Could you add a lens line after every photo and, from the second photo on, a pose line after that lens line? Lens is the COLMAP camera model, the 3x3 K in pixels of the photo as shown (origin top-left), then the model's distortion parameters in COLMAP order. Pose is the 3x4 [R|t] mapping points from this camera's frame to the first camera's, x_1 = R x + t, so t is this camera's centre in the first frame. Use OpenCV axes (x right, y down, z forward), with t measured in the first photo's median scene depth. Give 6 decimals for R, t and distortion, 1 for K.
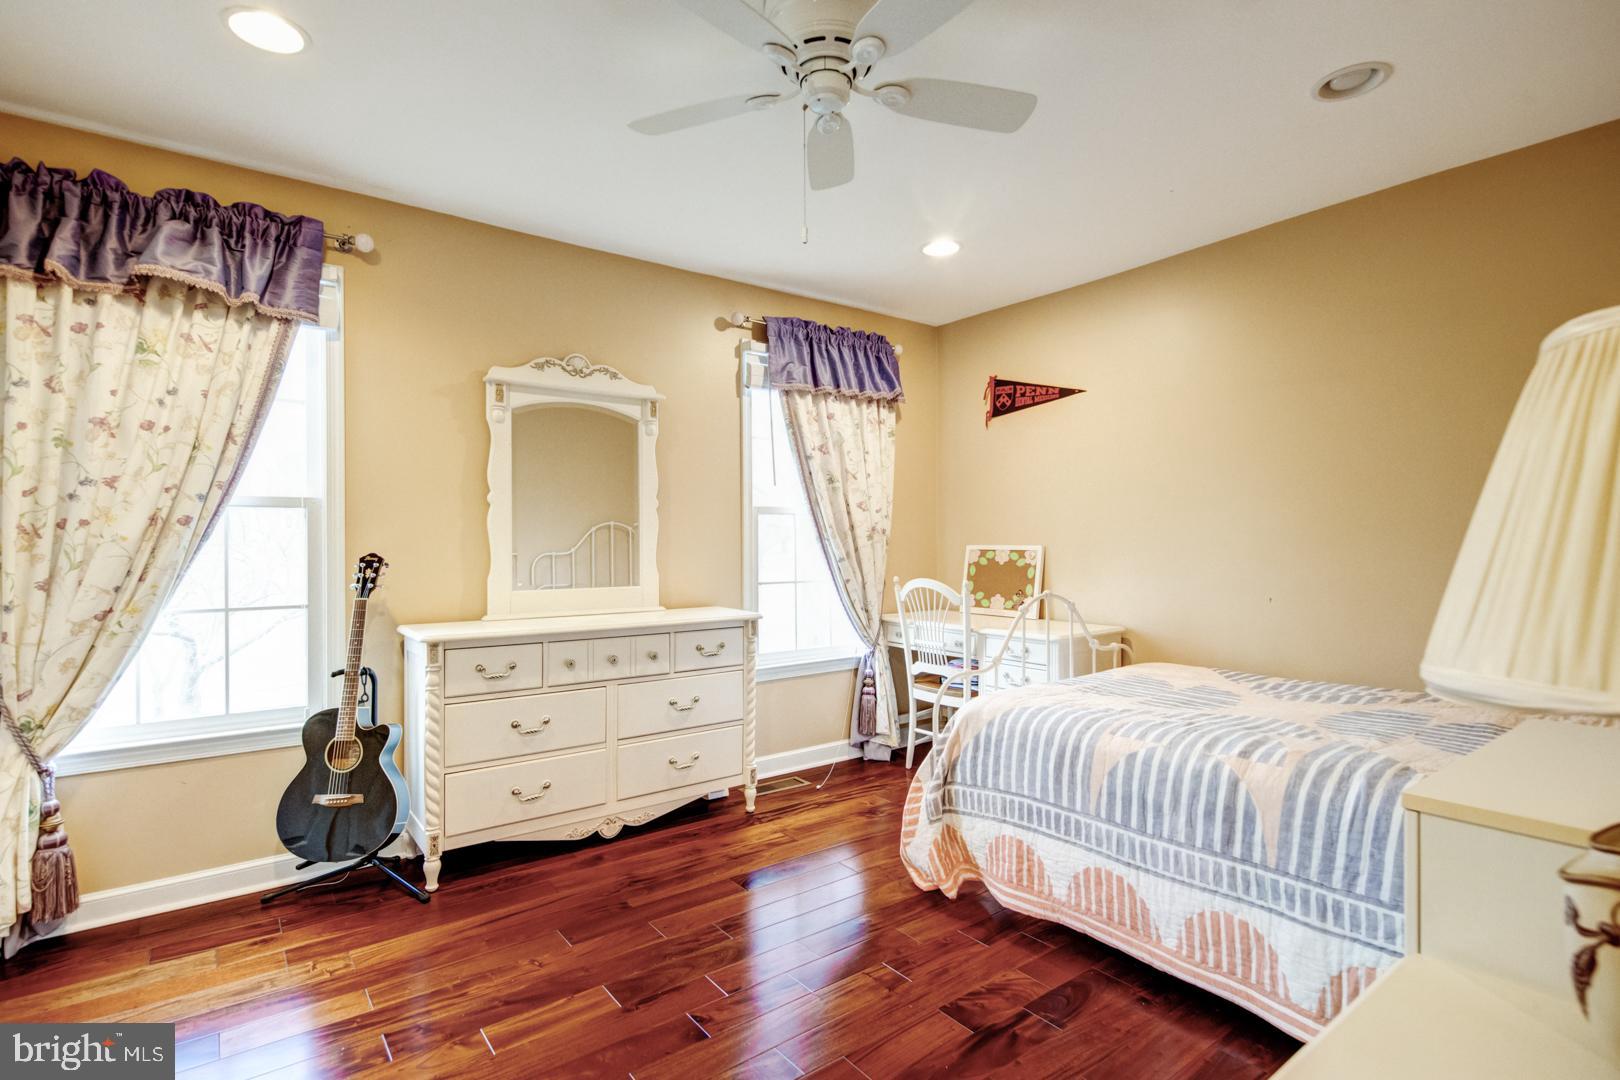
lens RADIAL K [[869.6, 0, 810.0], [0, 869.6, 540.0], [0, 0, 1]] dist [0.010579, -0.001274]
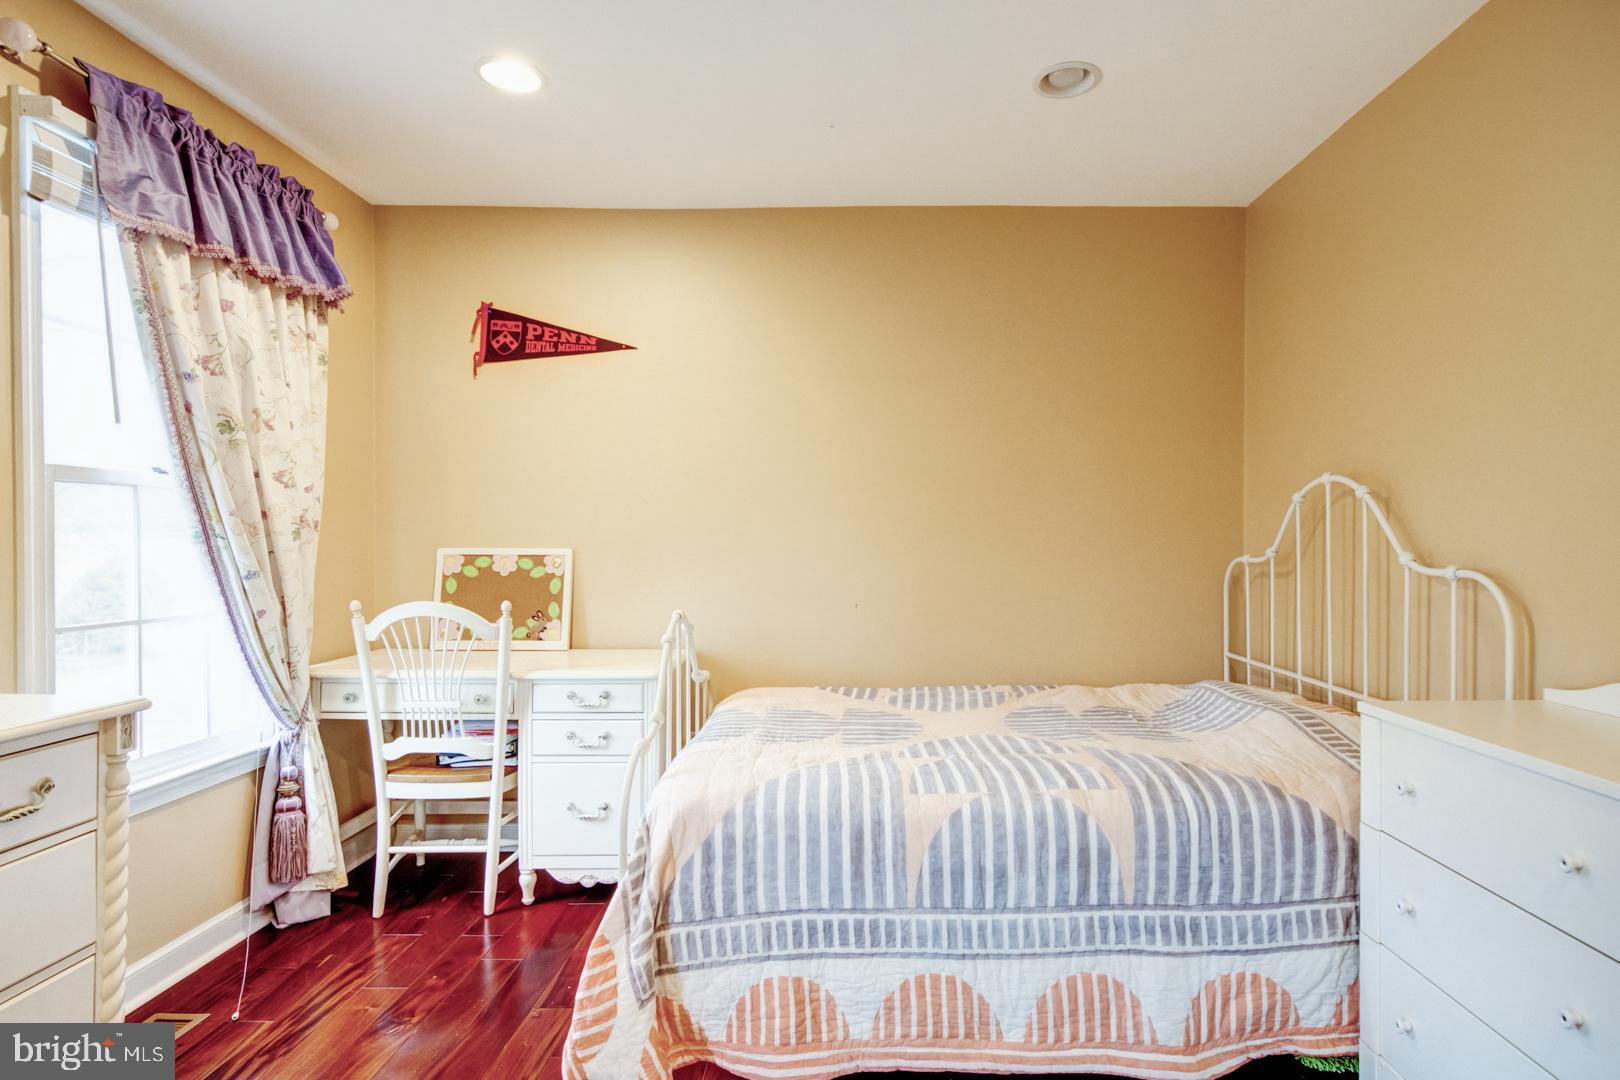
lens RADIAL K [[869.6, 0, 810.0], [0, 869.6, 540.0], [0, 0, 1]] dist [0.010579, -0.001274]
pose [[0.563433, 0.008011, 0.826123, -0.303191], [-0.005864, 0.999967, -0.005697, 0.003151], [-0.826141, -0.001634, 0.563461, 0.565690]]
